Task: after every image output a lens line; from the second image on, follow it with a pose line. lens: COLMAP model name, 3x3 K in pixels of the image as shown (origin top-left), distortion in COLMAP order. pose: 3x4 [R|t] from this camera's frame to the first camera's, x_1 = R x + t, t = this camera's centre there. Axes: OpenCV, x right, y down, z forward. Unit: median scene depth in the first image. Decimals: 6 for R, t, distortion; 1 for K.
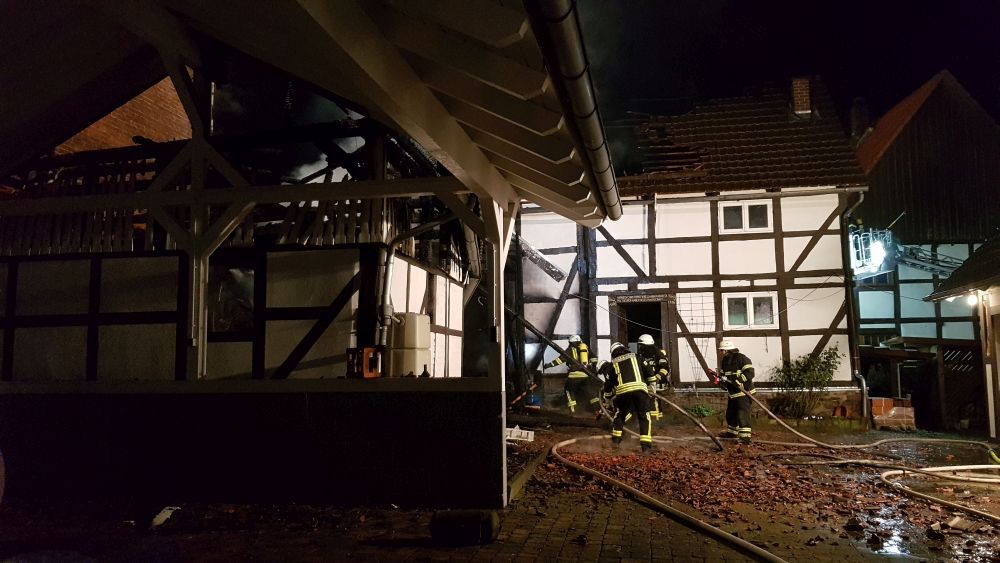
lens RADIAL K [[796.3, 0, 519.6], [0, 796.3, 292.4], [0, 0, 1]] dist [0.035860, -0.017486]
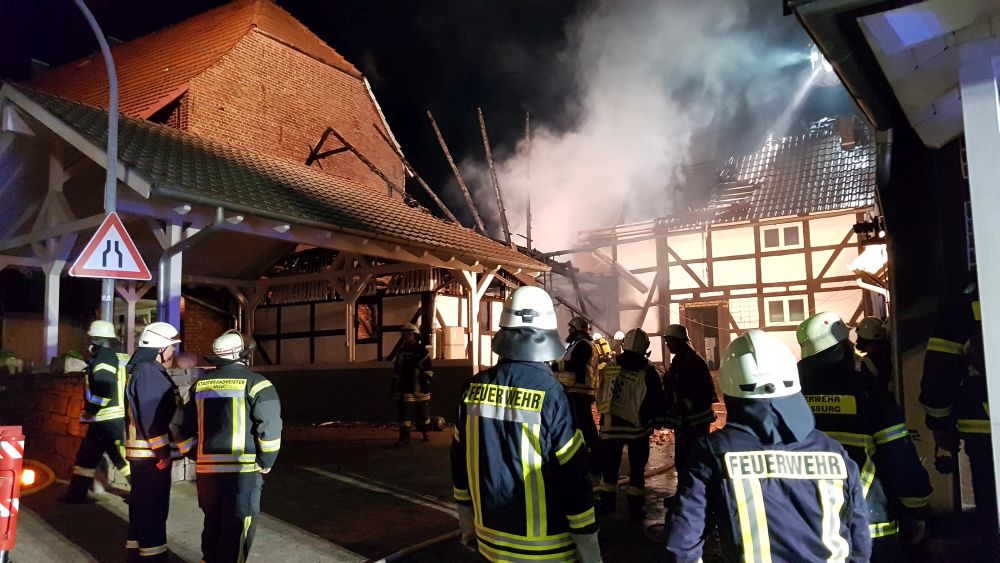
lens RADIAL K [[796.3, 0, 497.8], [0, 796.3, 280.8], [0, 0, 1]] dist [0.035860, -0.017486]
pose [[0.923267, -0.050956, -0.380765, 0.348519], [0.046067, 0.998697, -0.021950, -0.017706], [0.381388, 0.002725, 0.924411, -0.353009]]
